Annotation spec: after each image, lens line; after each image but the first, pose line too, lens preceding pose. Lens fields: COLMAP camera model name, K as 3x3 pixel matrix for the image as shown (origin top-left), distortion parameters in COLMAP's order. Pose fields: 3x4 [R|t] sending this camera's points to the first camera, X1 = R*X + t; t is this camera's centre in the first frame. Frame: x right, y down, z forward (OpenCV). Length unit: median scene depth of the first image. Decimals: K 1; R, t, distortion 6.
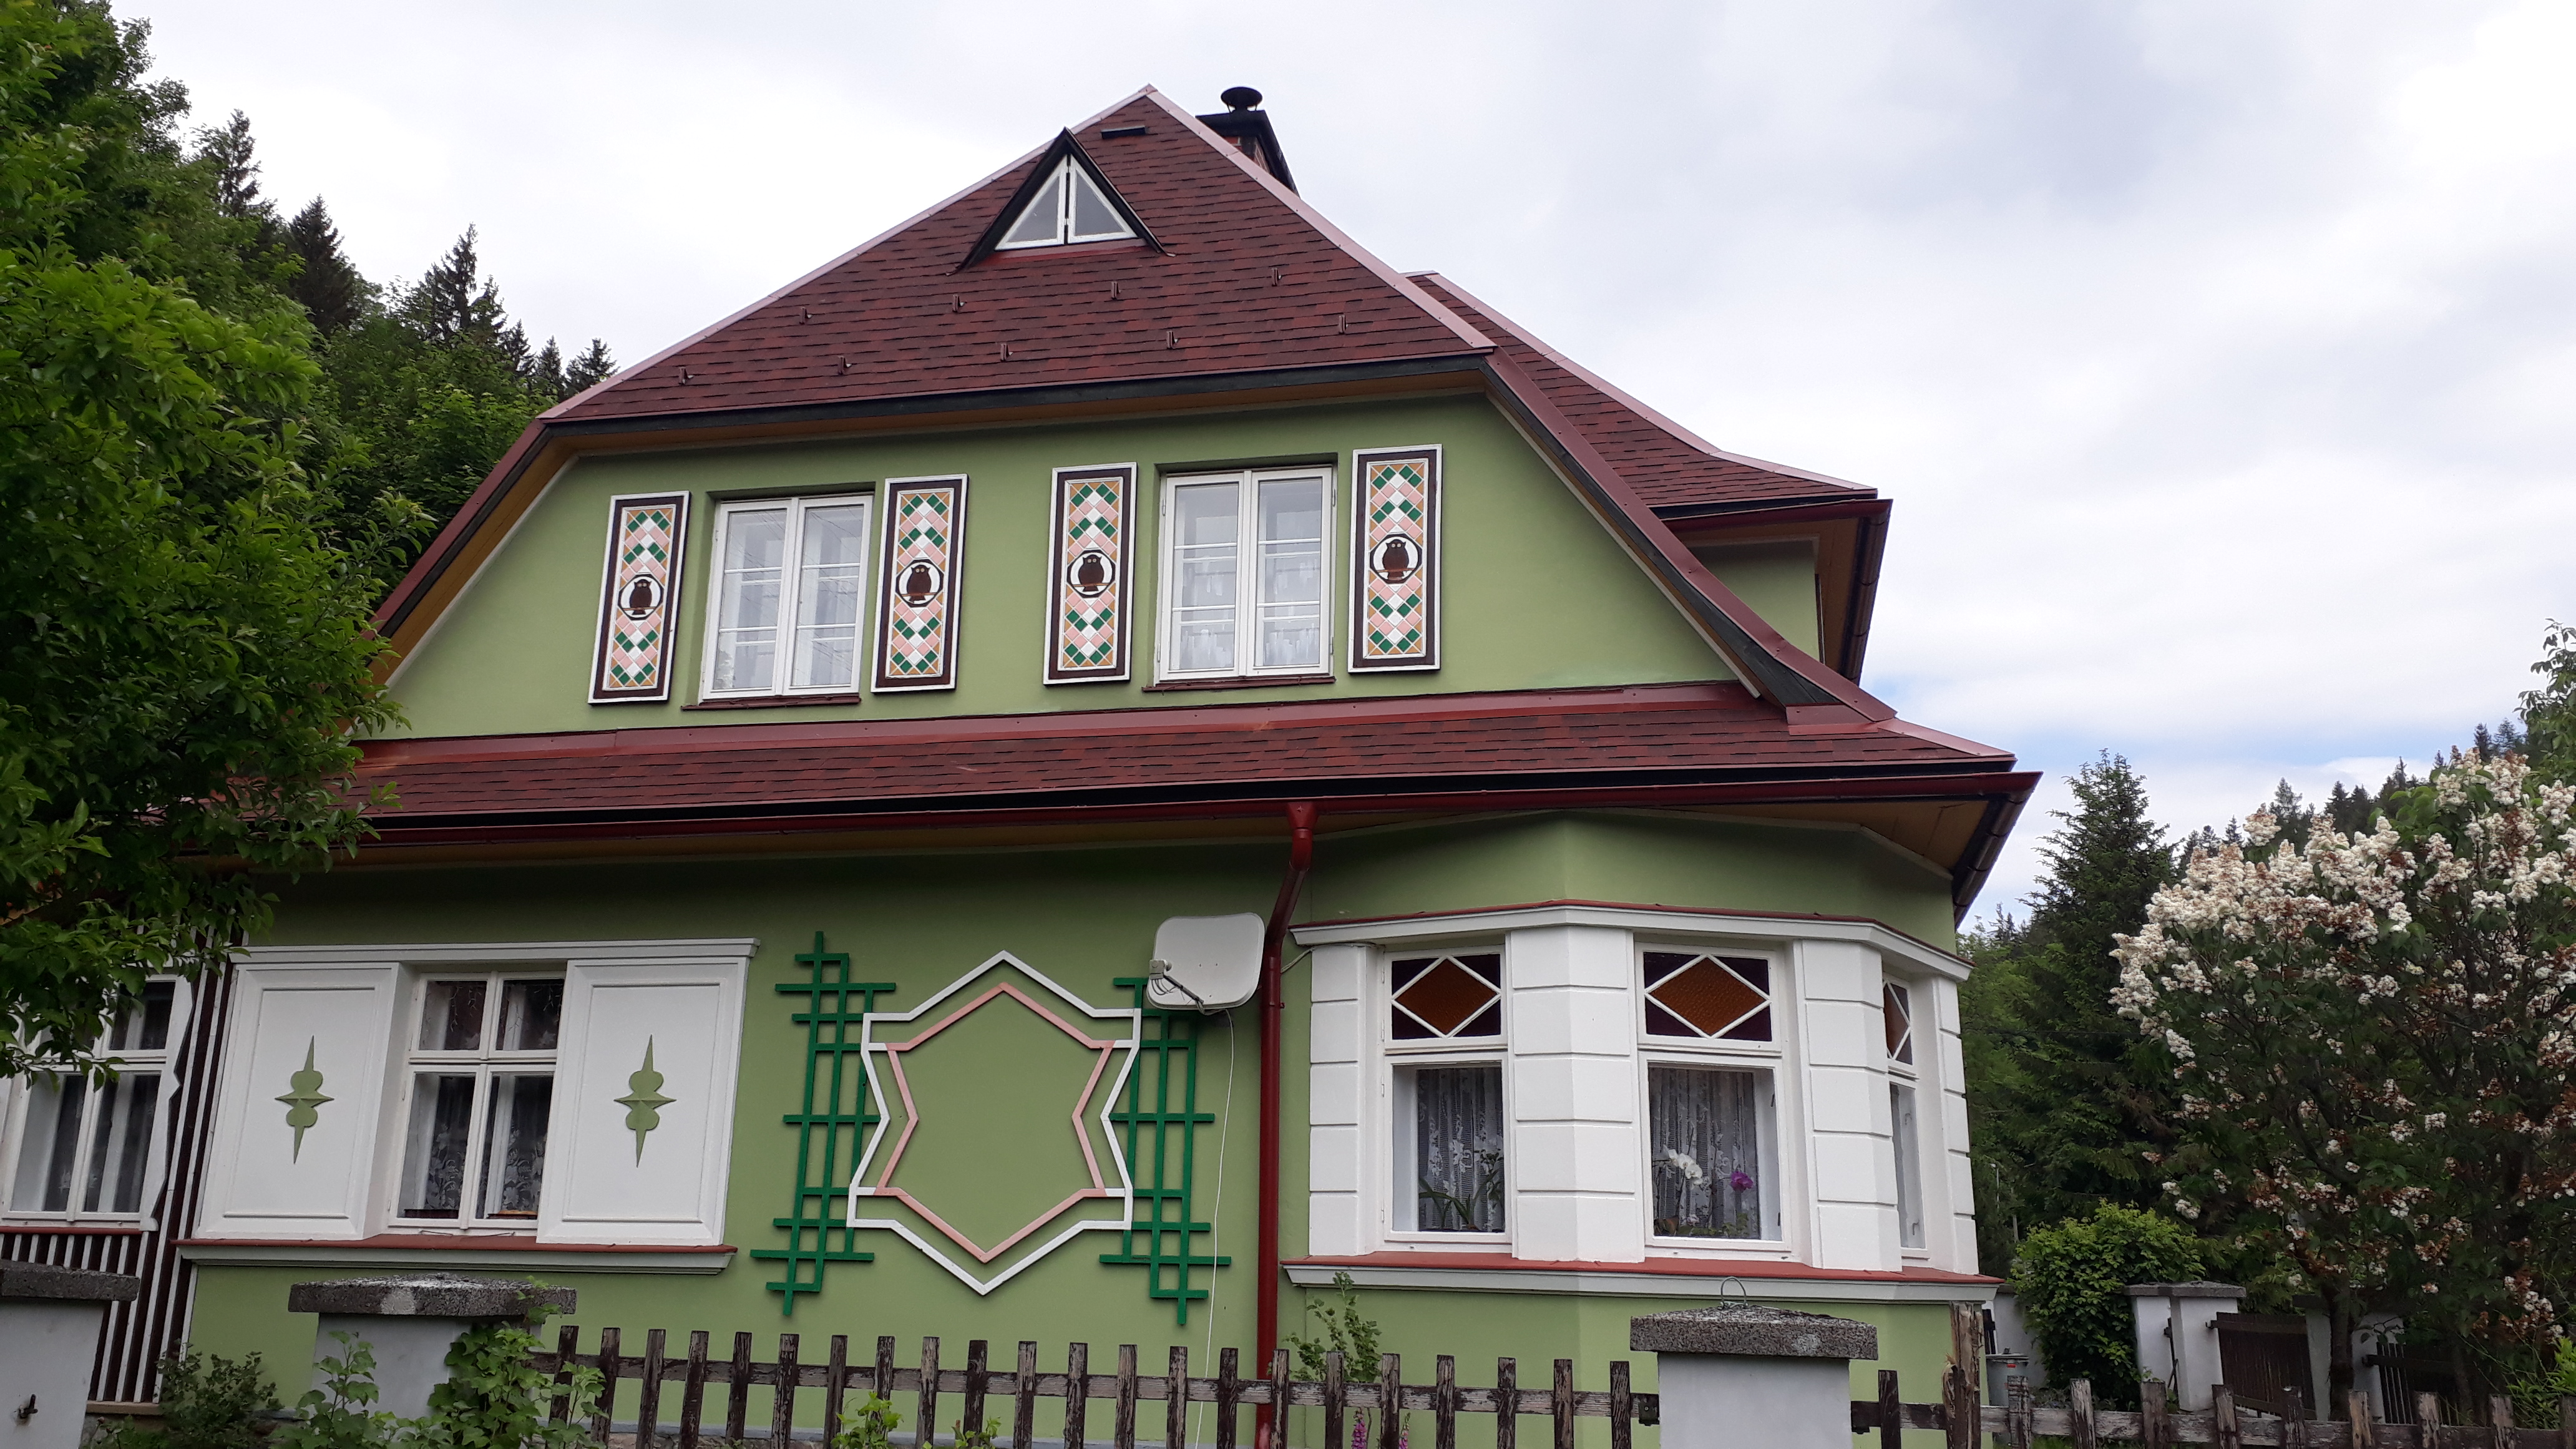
lens RADIAL K [[1890.5, 0, 1273.2], [0, 1890.5, 731.0], [0, 0, 1]] dist [0.034032, -0.048023]
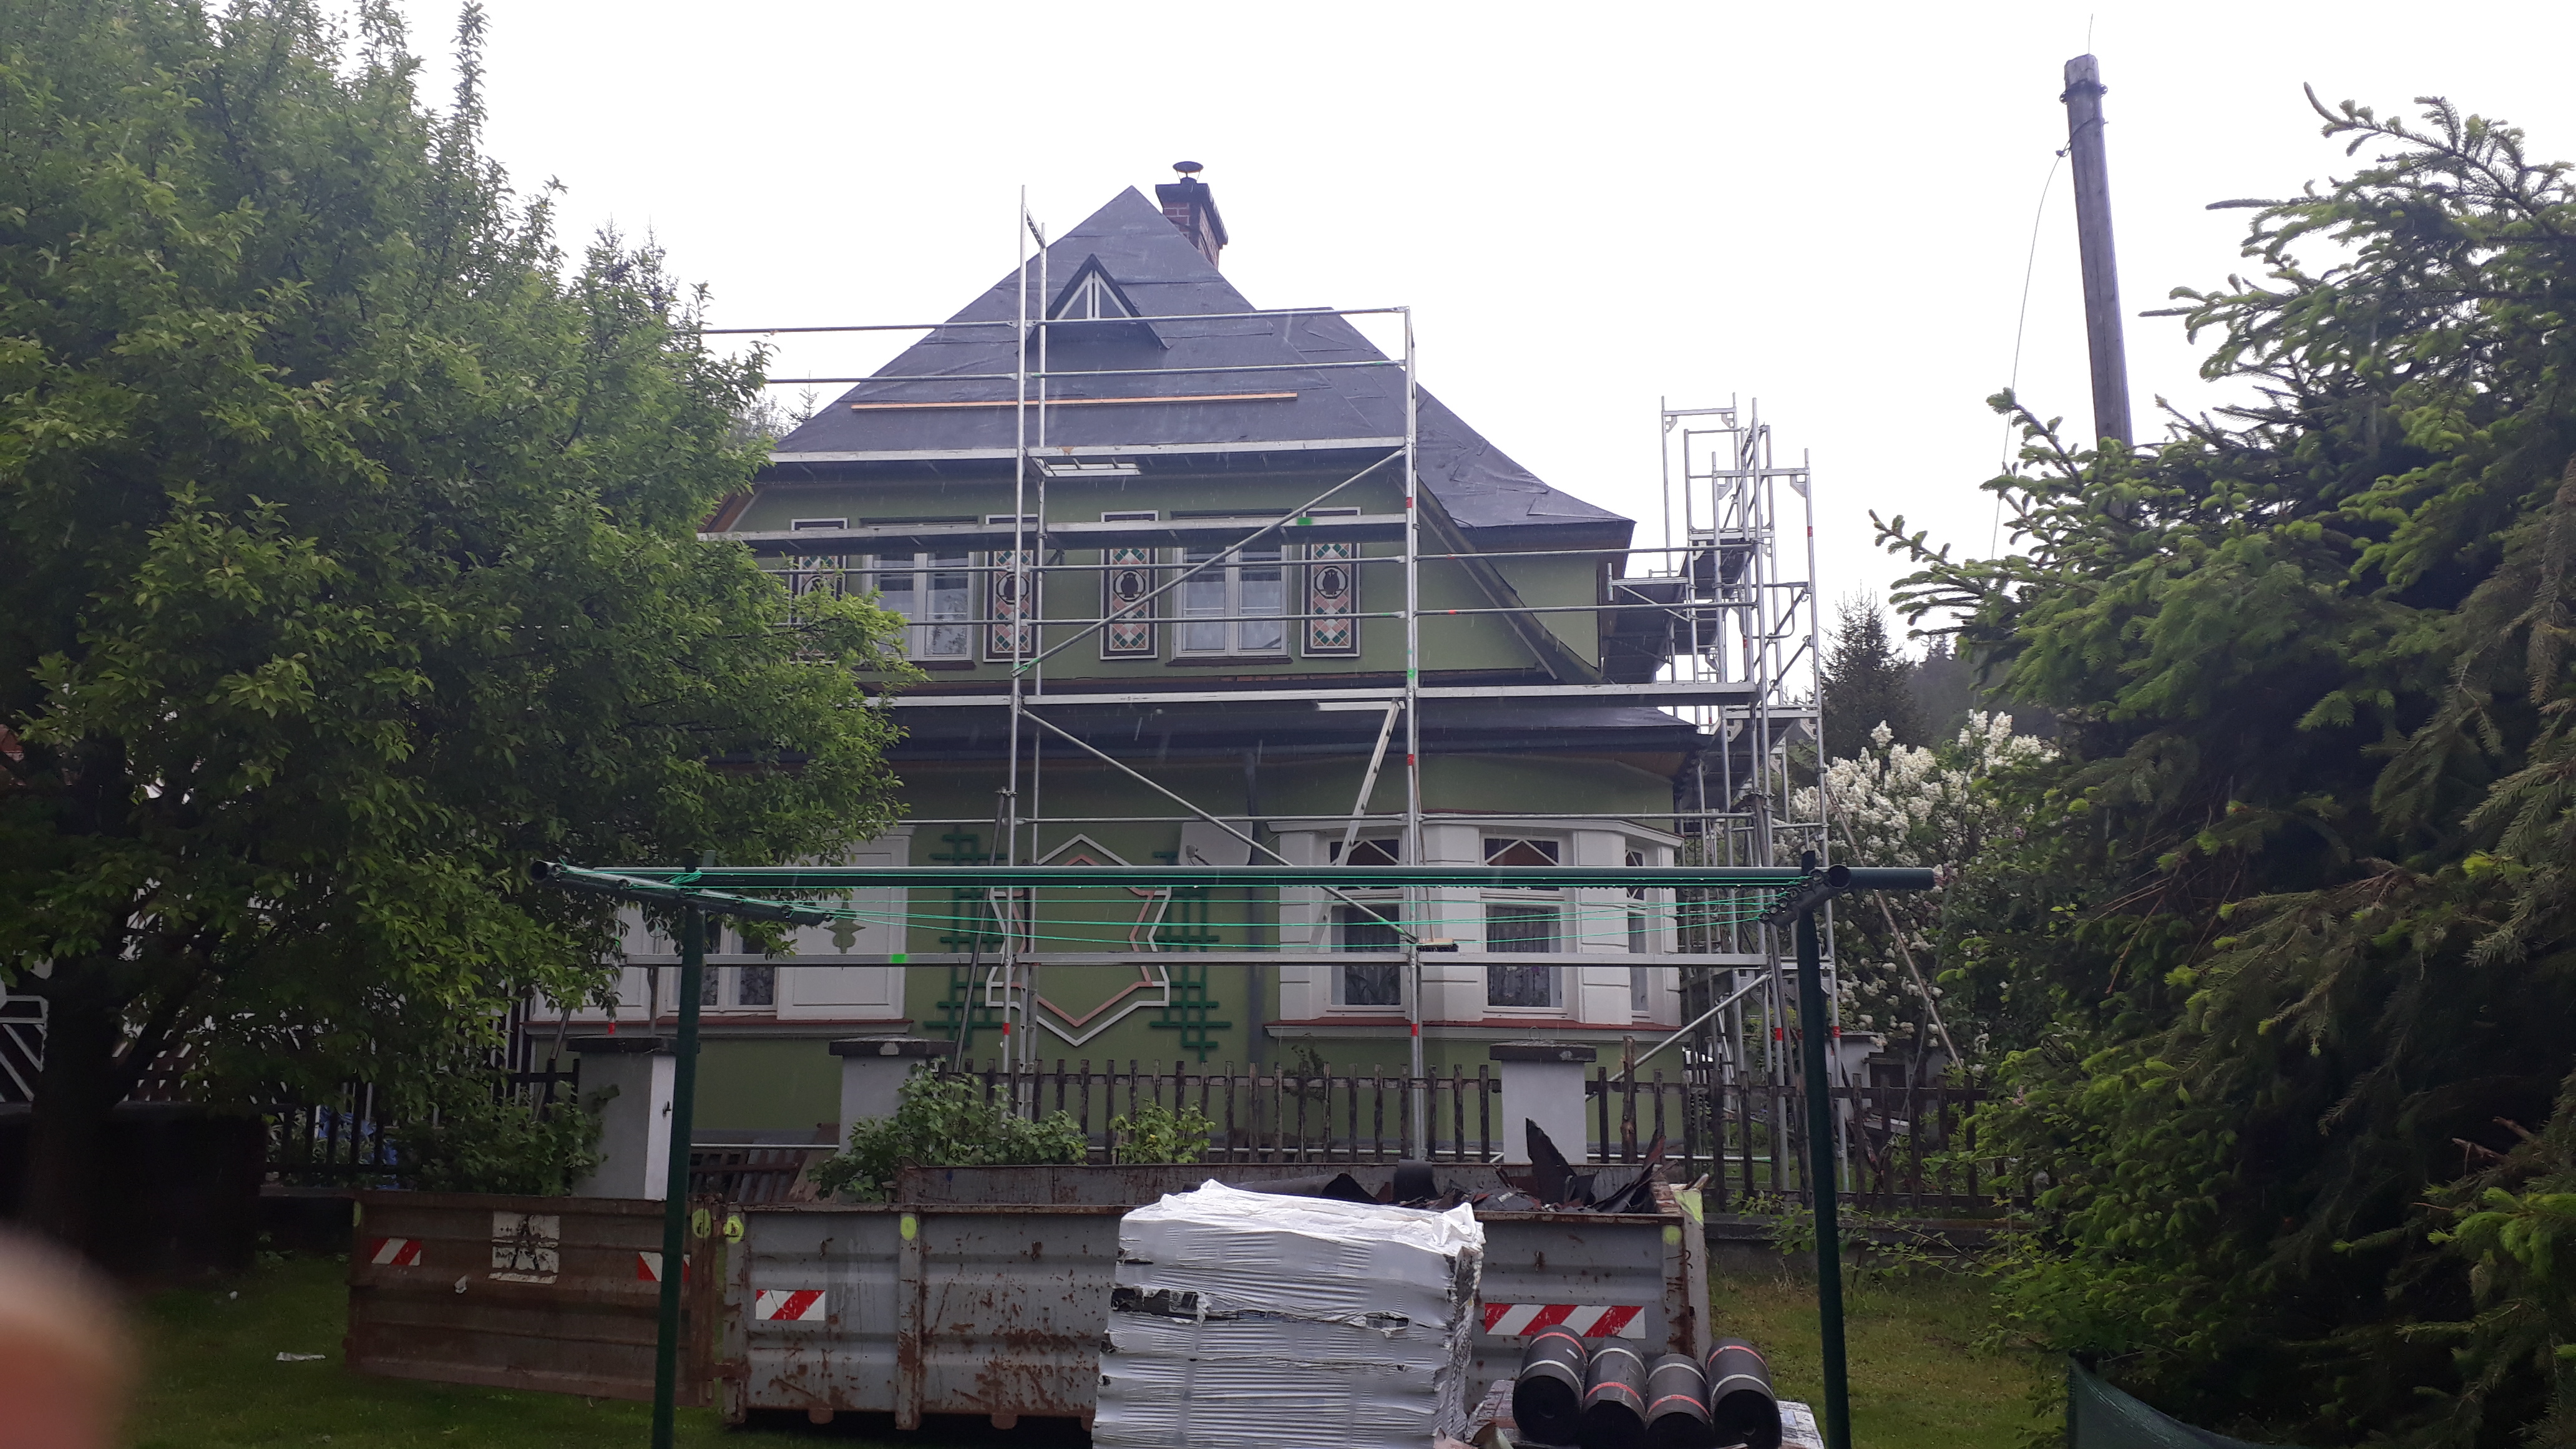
lens RADIAL K [[1903.4, 0, 1235.4], [0, 1903.4, 722.0], [0, 0, 1]] dist [-0.005850, -0.004095]
pose [[0.996753, -0.001483, 0.080512, -0.149076], [-0.007863, 0.993261, 0.115636, -0.168154], [-0.080141, -0.115893, 0.990023, -0.593012]]
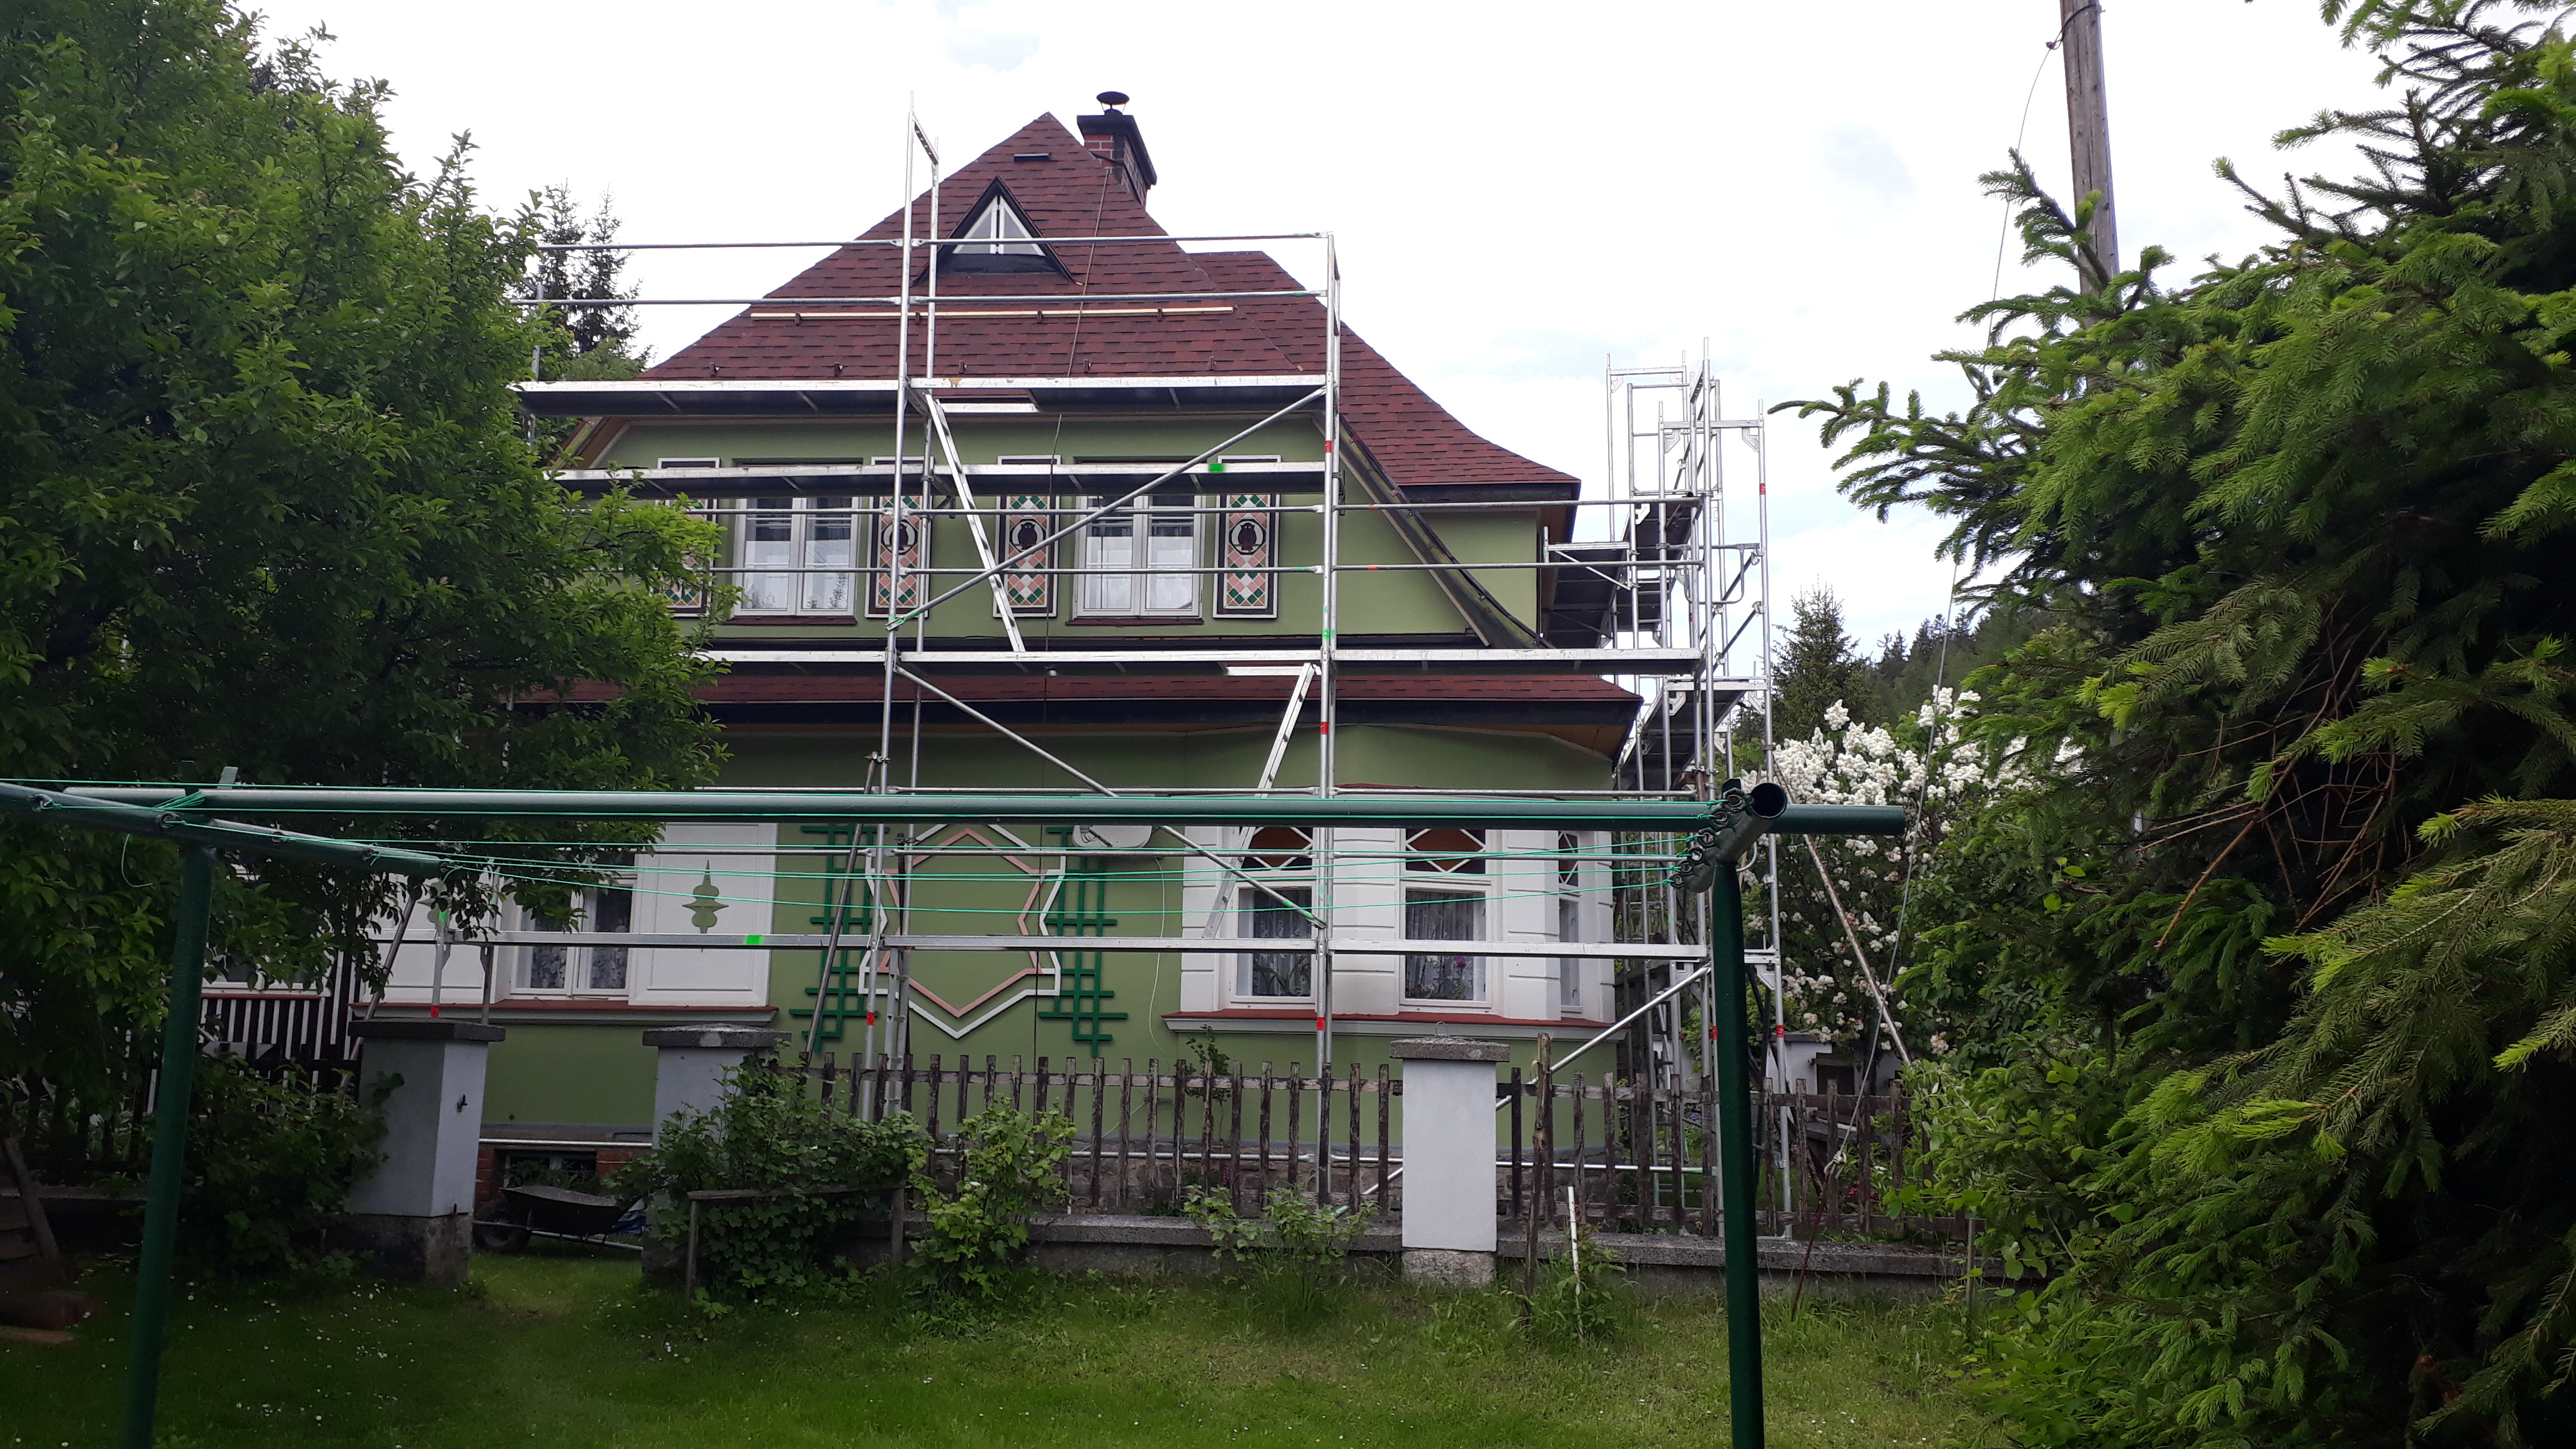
lens RADIAL K [[1890.5, 0, 1273.2], [0, 1890.5, 731.0], [0, 0, 1]] dist [0.034032, -0.048023]
pose [[0.992741, 0.014851, 0.119350, -0.089243], [-0.029533, 0.992065, 0.122209, -0.129576], [-0.116588, -0.124847, 0.985302, -0.459369]]
